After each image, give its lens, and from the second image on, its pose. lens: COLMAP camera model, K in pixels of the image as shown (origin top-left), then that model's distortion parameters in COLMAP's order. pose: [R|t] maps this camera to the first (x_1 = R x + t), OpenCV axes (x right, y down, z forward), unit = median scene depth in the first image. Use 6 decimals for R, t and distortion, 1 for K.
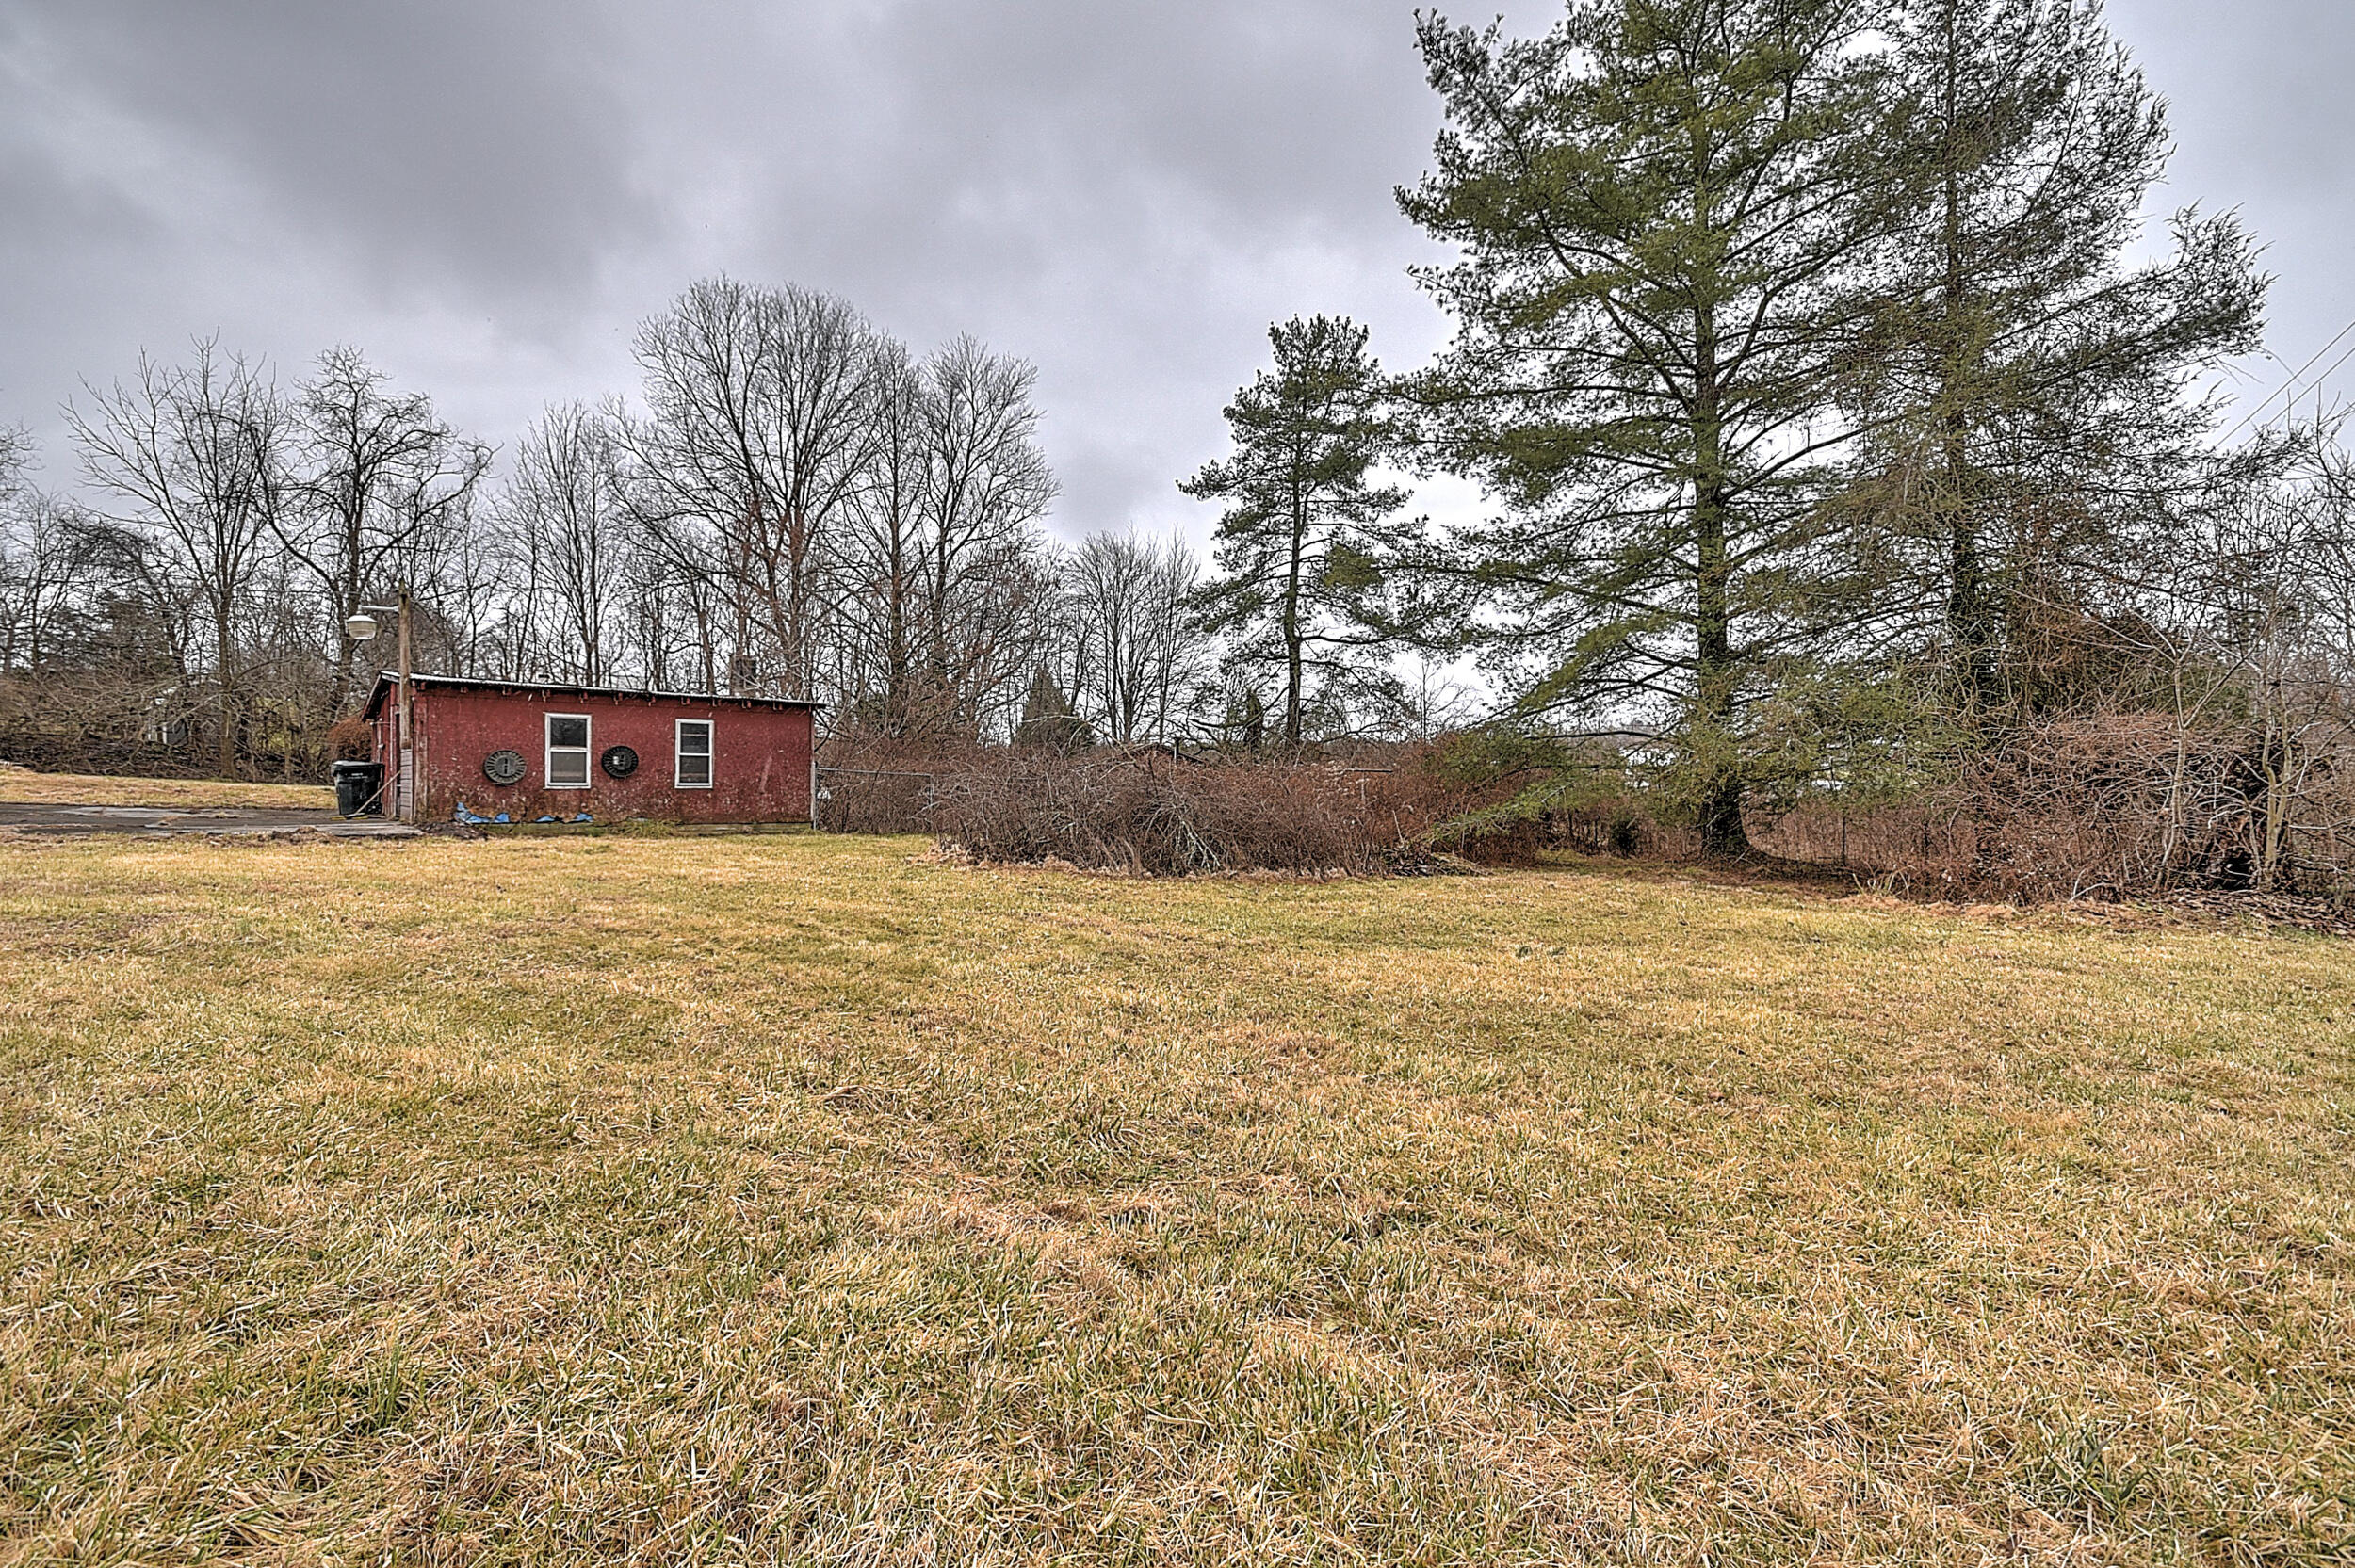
lens RADIAL K [[1026.1, 0, 1177.7], [0, 1026.1, 785.7], [0, 0, 1]] dist [0.011455, -0.006142]
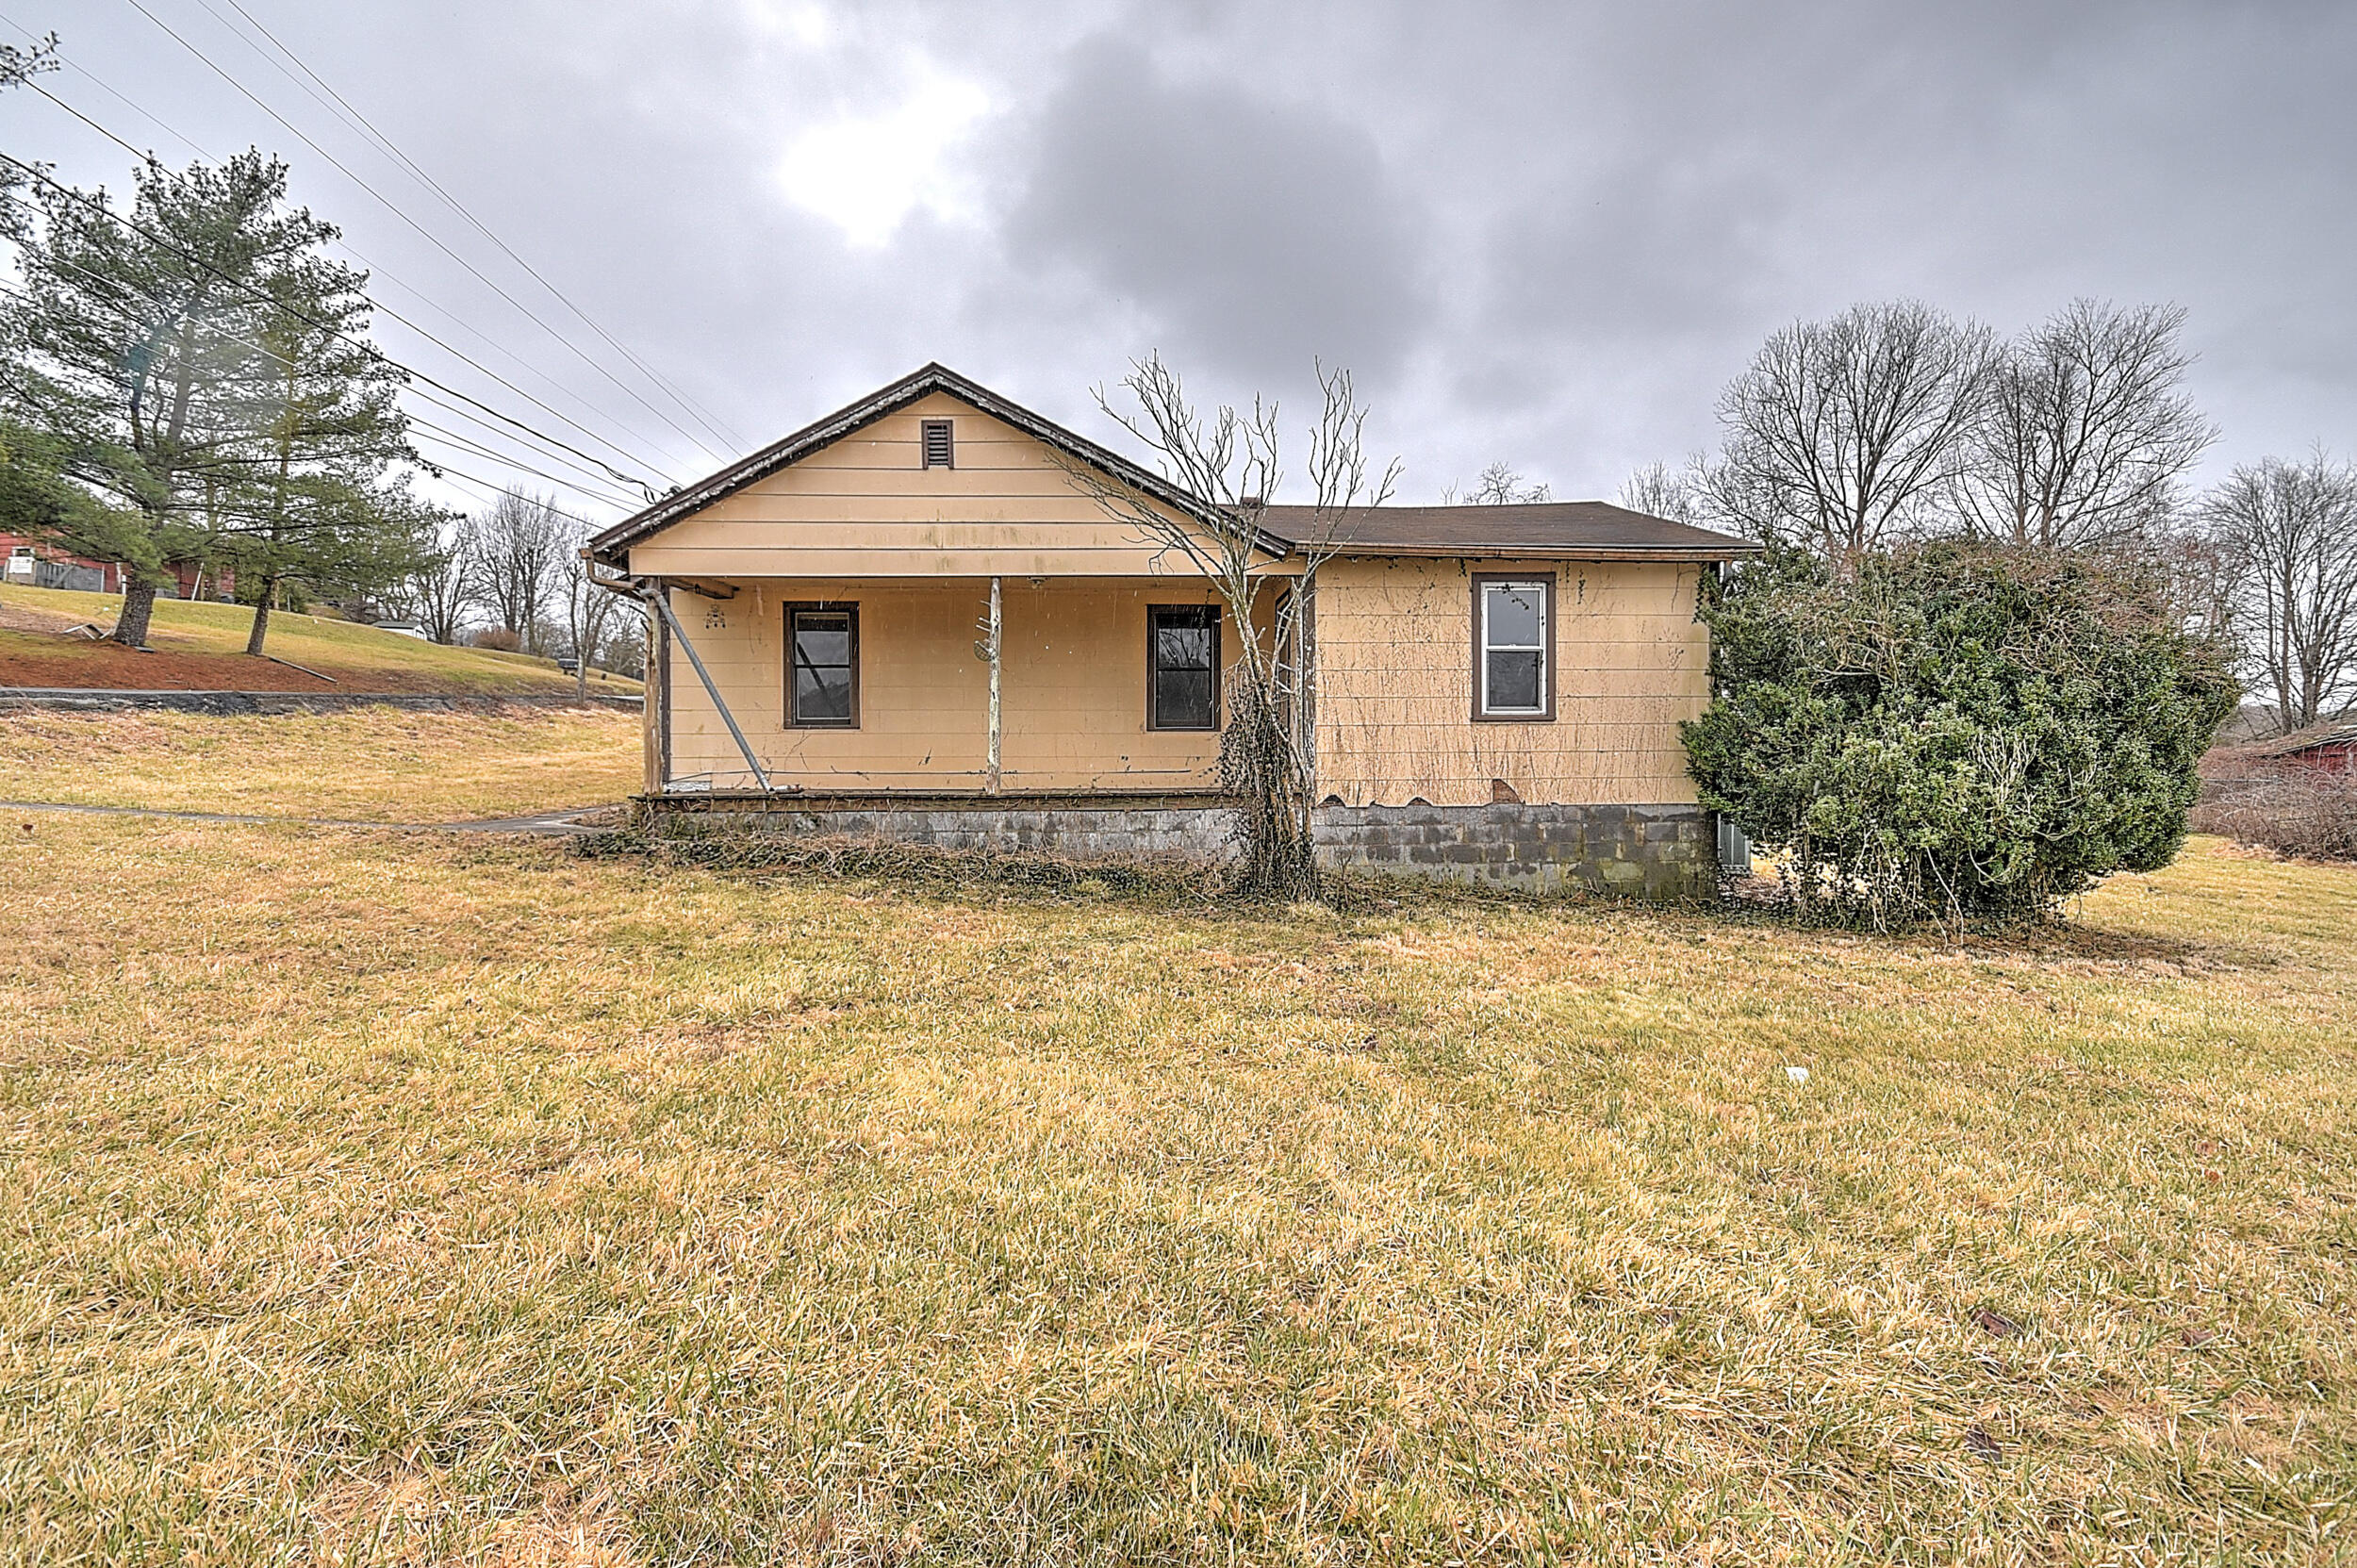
lens RADIAL K [[1027.2, 0, 1177.6], [0, 1027.2, 775.7], [0, 0, 1]] dist [0.011455, -0.006142]
pose [[0.665124, 0.000368, -0.746733, -0.050879], [0.006633, 0.999958, 0.006402, -0.012901], [0.746703, -0.009211, 0.665094, -0.255148]]
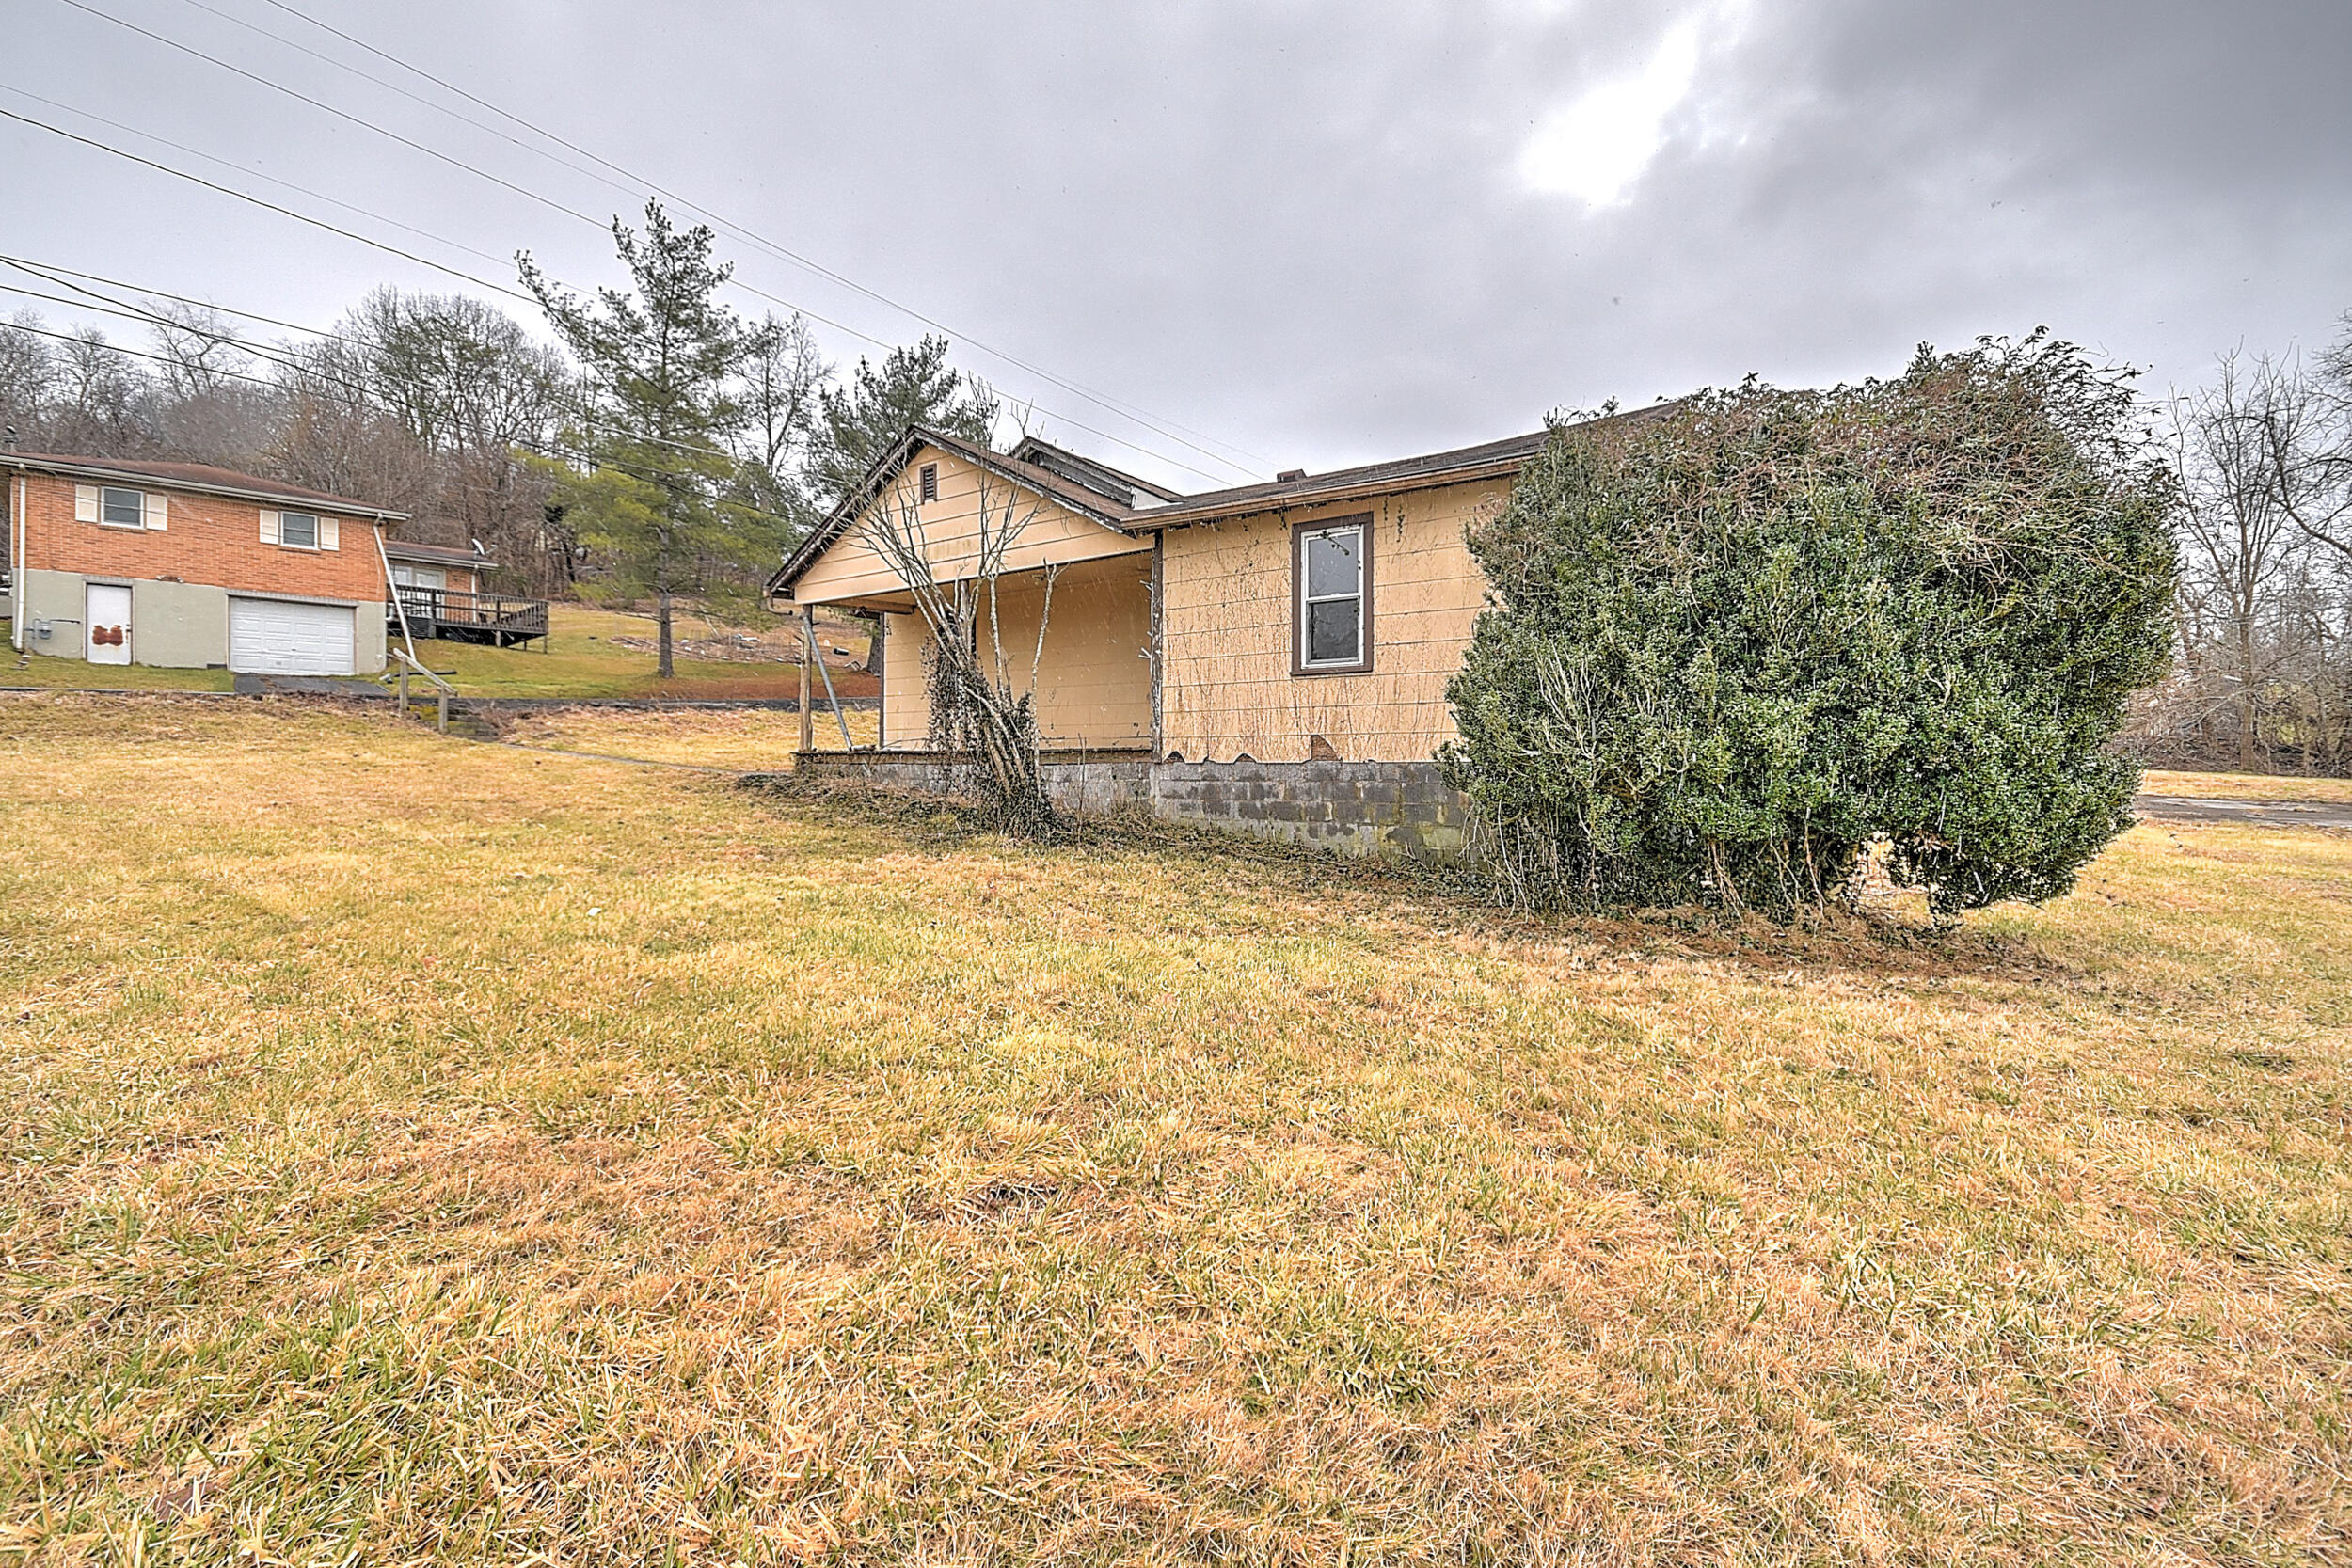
lens RADIAL K [[1024.8, 0, 1177.3], [0, 1024.8, 777.6], [0, 0, 1]] dist [0.011455, -0.006142]
pose [[0.058805, 0.007266, -0.998243, 0.035207], [-0.003952, 0.999967, 0.007045, -0.003409], [0.998262, 0.003531, 0.058832, -0.106395]]
